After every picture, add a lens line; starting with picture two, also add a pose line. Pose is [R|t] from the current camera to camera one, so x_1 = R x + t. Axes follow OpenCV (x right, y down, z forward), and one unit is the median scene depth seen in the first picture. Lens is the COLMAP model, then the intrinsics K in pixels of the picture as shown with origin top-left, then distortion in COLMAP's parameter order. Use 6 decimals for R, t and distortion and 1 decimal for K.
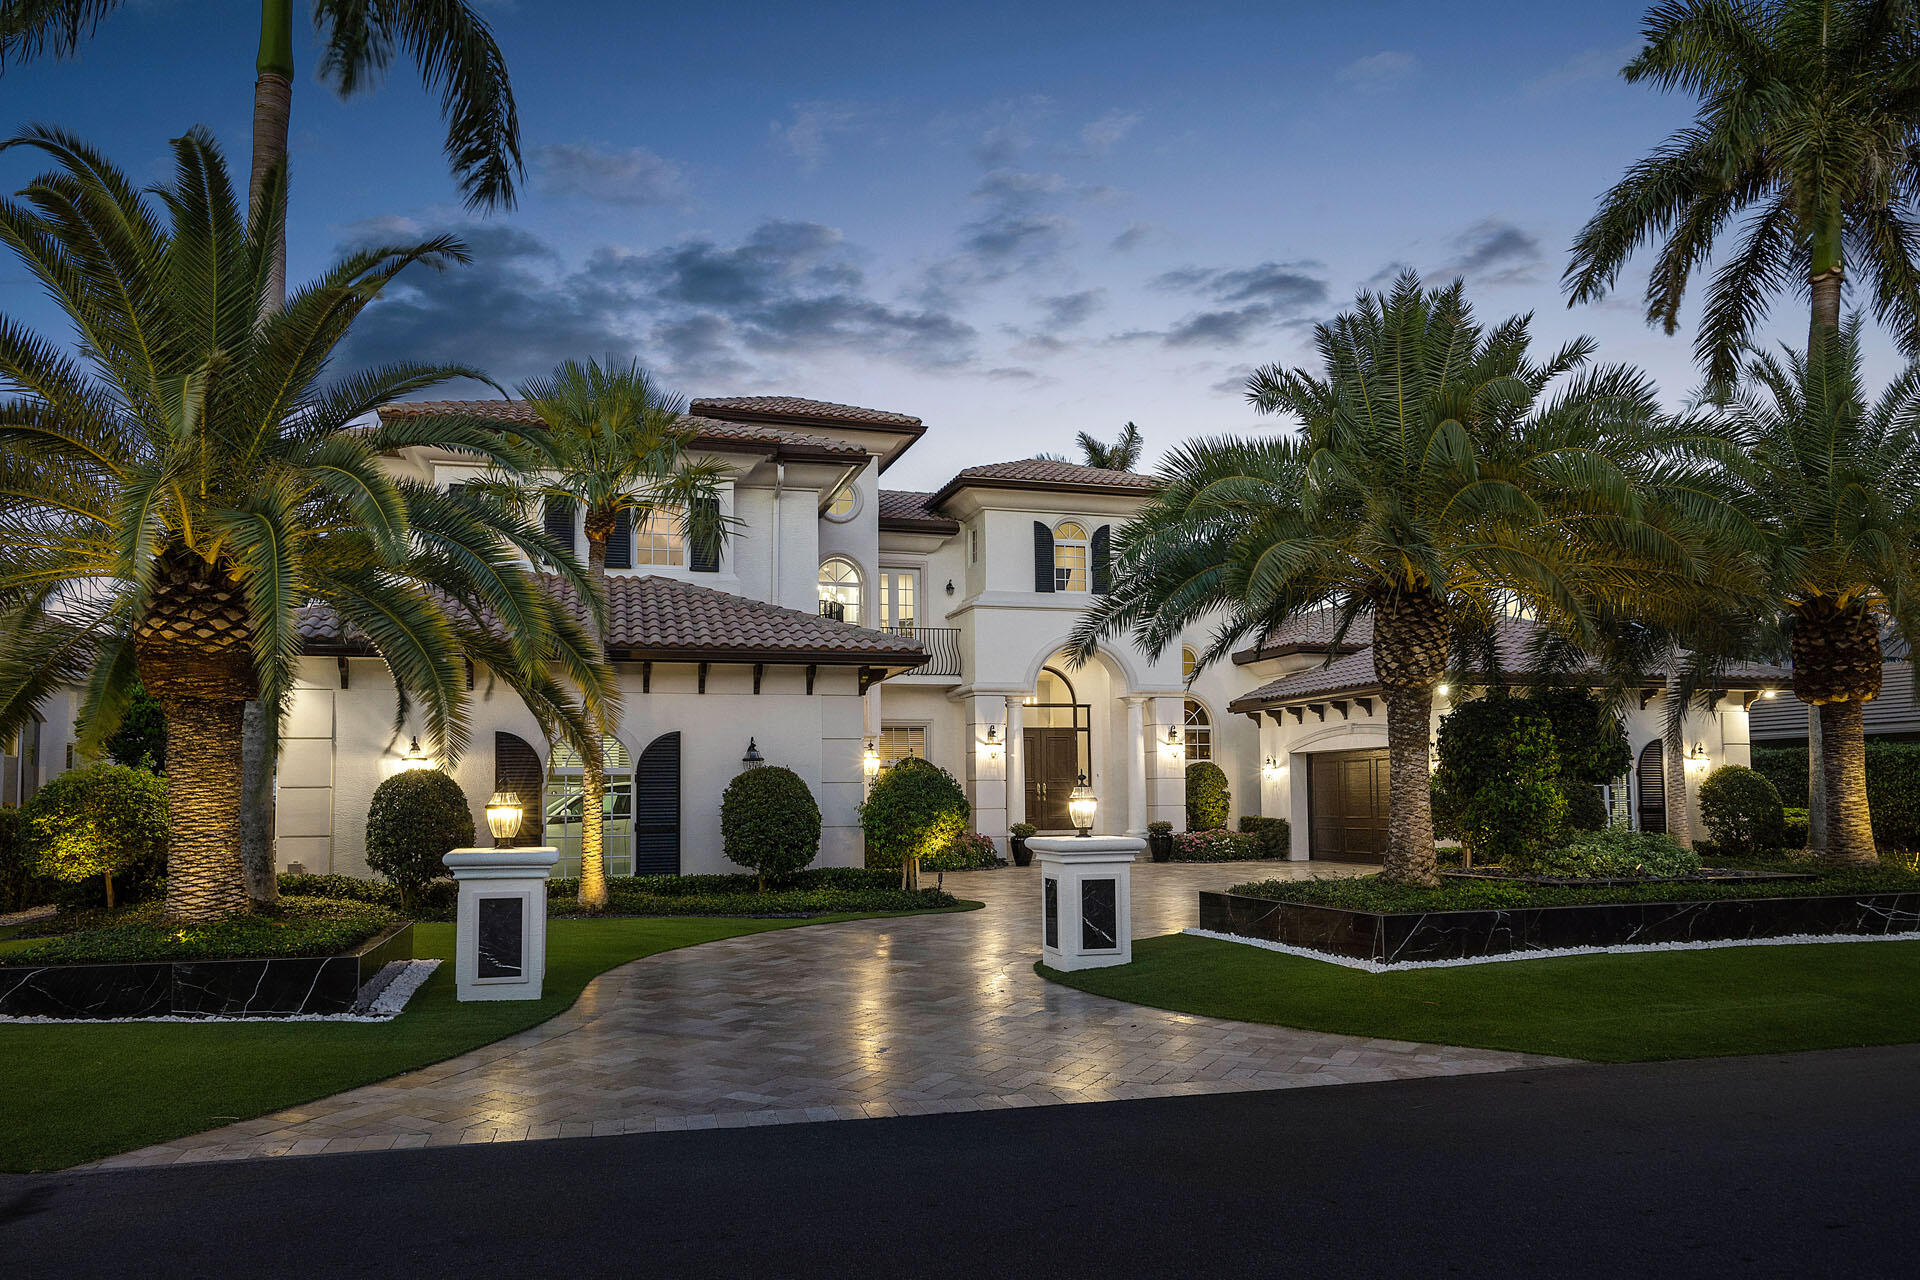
lens RADIAL K [[1225.1, 0, 954.0], [0, 1225.1, 768.7], [0, 0, 1]] dist [0.004569, 0.001231]
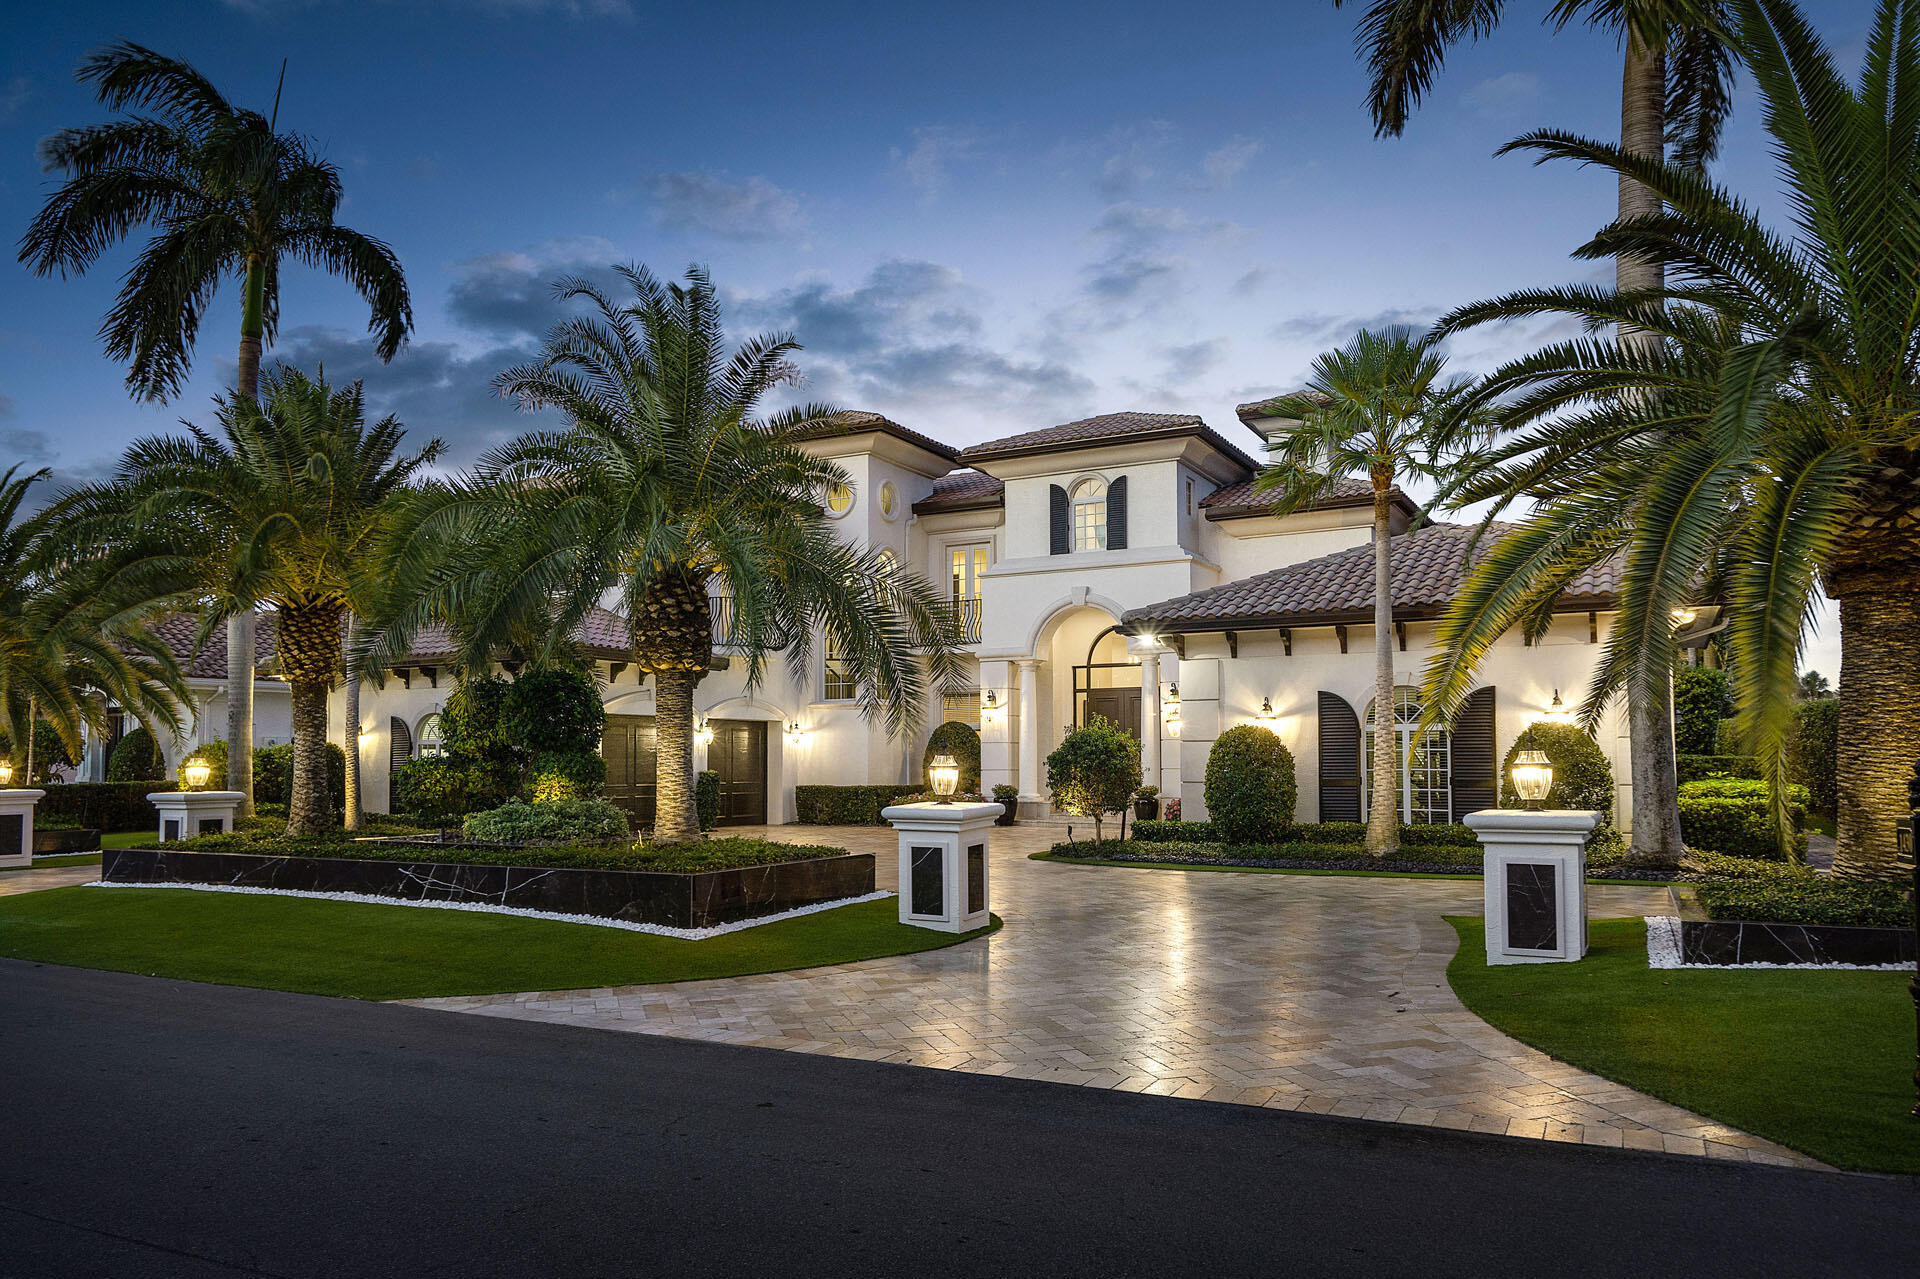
lens RADIAL K [[1245.8, 0, 980.6], [0, 1245.8, 739.2], [0, 0, 1]] dist [0.012064, 0.001263]
pose [[0.730295, -0.004588, -0.683116, 1.170271], [0.014490, 0.999857, 0.008776, -0.004802], [0.682978, -0.016307, 0.730257, 0.343296]]
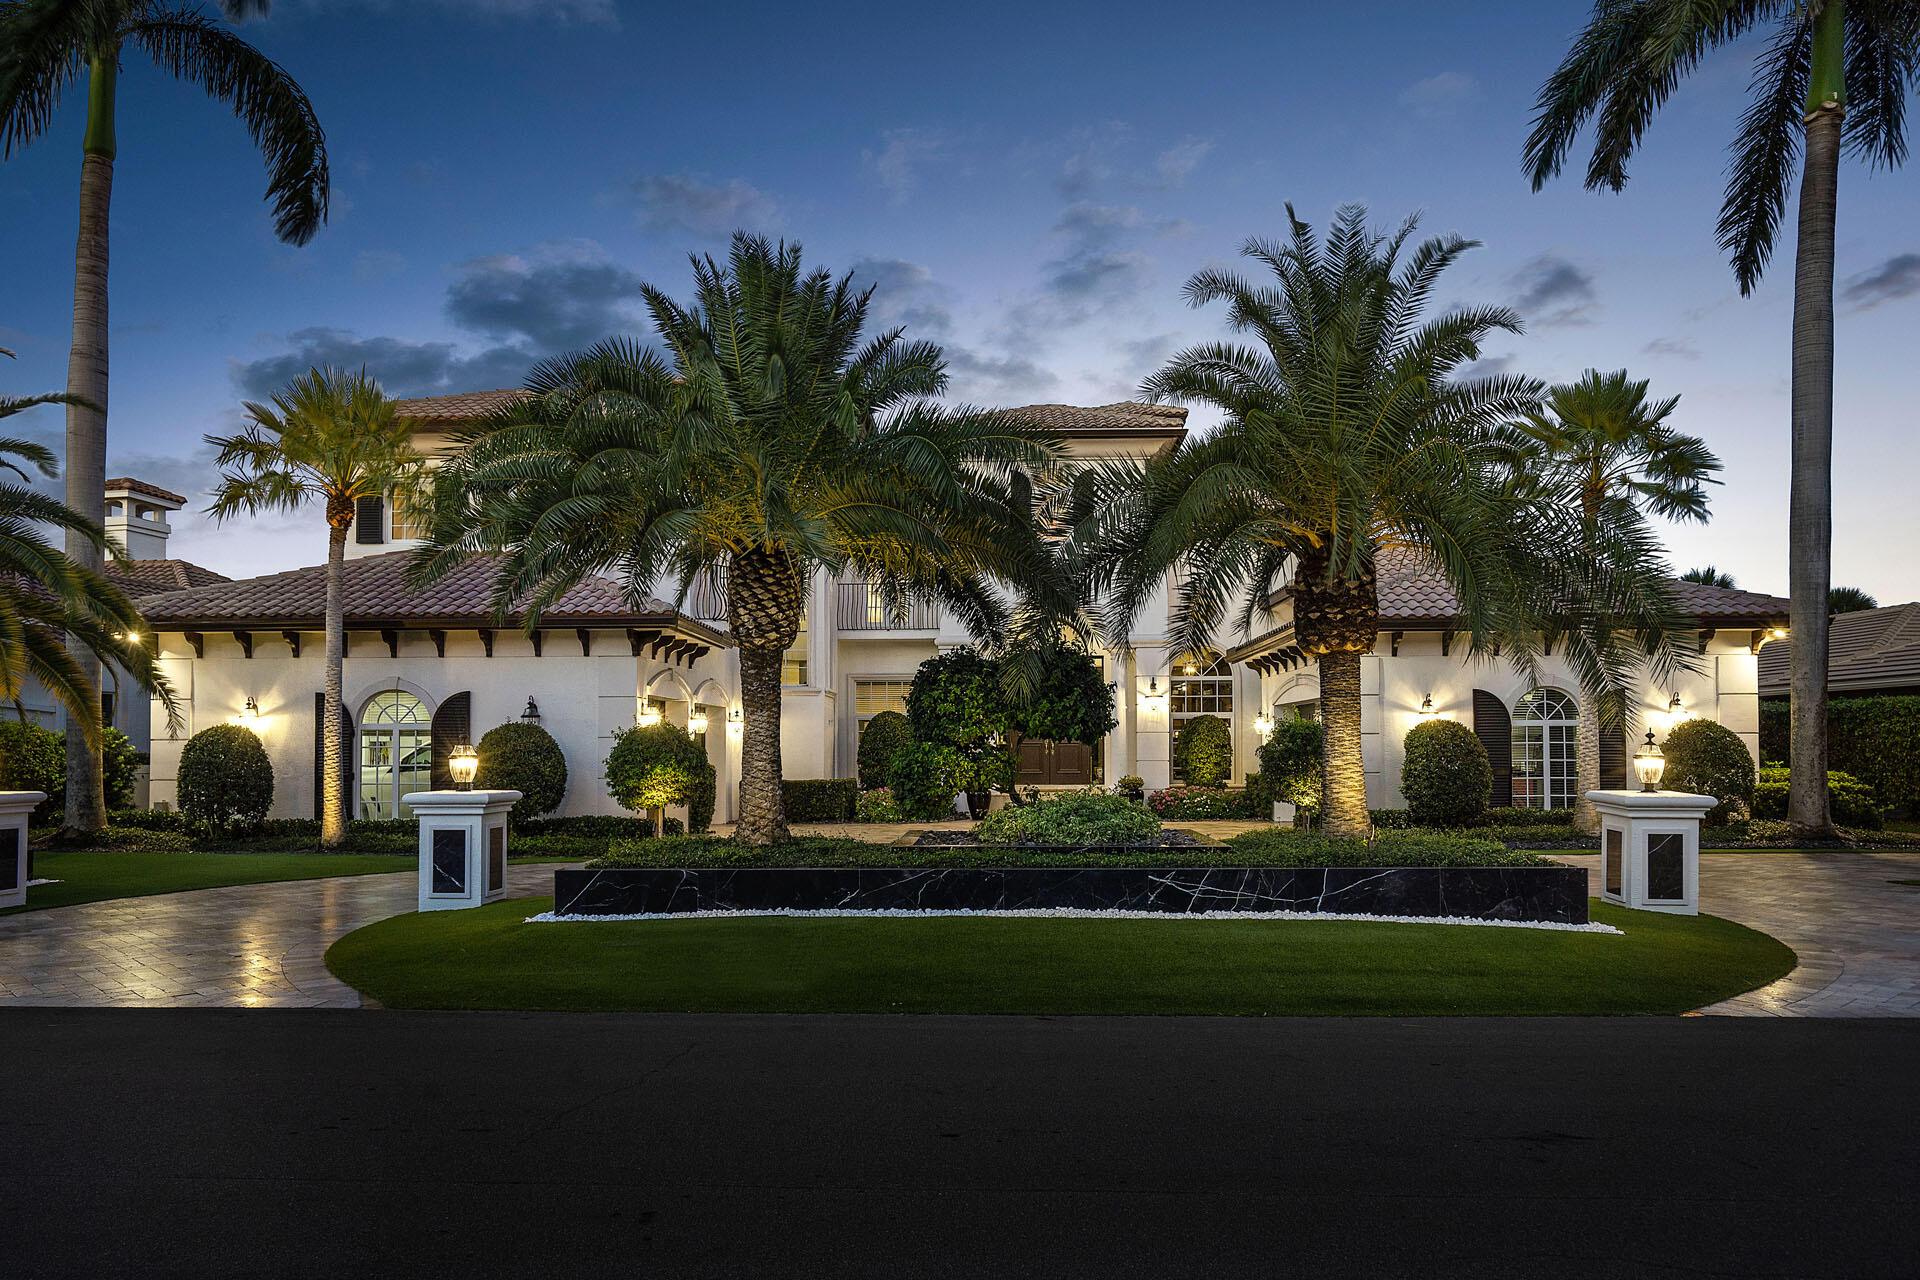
lens RADIAL K [[1245.8, 0, 980.6], [0, 1245.8, 739.7], [0, 0, 1]] dist [0.012064, 0.001263]
pose [[0.954185, 0.004852, -0.299178, 0.561356], [0.000437, 0.999845, 0.017609, -0.005895], [0.299217, -0.016932, 0.954035, 0.048237]]
